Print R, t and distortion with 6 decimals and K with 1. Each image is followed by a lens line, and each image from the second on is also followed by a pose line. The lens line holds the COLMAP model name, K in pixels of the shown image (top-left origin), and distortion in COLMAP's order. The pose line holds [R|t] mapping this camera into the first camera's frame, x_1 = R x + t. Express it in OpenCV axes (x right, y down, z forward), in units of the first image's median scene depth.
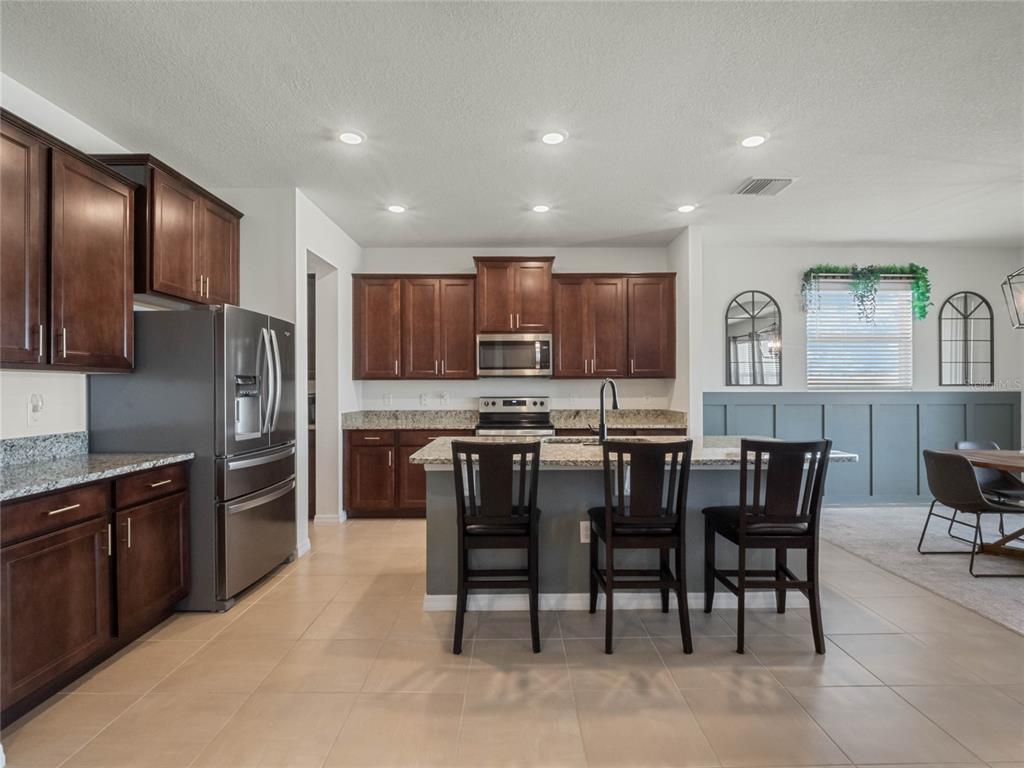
lens RADIAL K [[501.3, 0, 519.7], [0, 501.3, 387.5], [0, 0, 1]] dist [-0.017962, 0.000030]
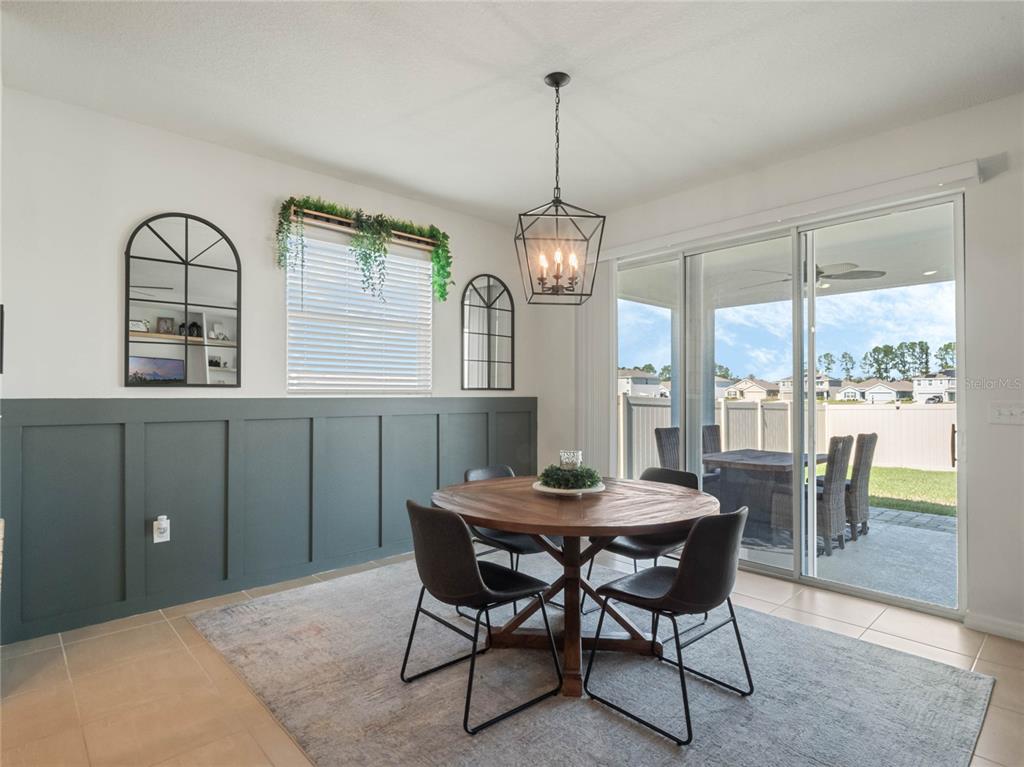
lens RADIAL K [[549.2, 0, 516.9], [0, 549.2, 387.5], [0, 0, 1]] dist [0.000163, -0.000153]
pose [[0.731428, 0.010457, 0.681839, 0.338113], [-0.004527, 0.999935, -0.010479, 0.001679], [-0.681904, 0.004578, 0.731427, 0.321997]]
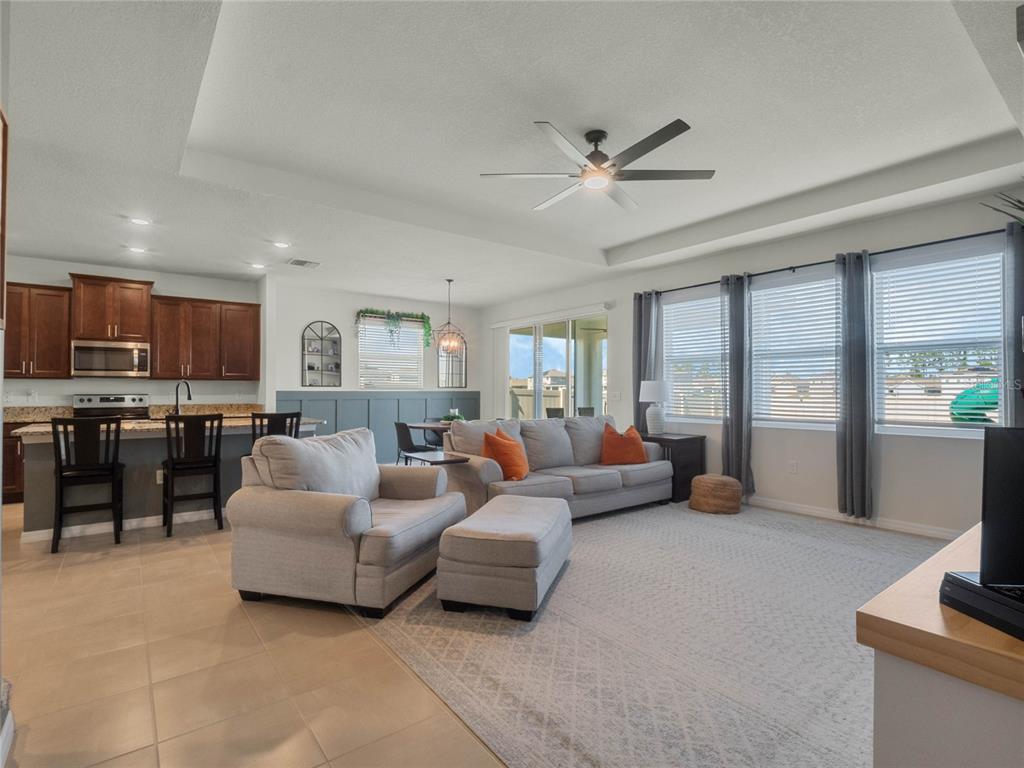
lens RADIAL K [[501.3, 0, 514.1], [0, 501.3, 384.1], [0, 0, 1]] dist [-0.017962, 0.000030]
pose [[0.795813, 0.011785, 0.605428, 0.037268], [-0.006212, 0.999917, -0.011298, 0.002367], [-0.605511, 0.005230, 0.795820, -0.514008]]
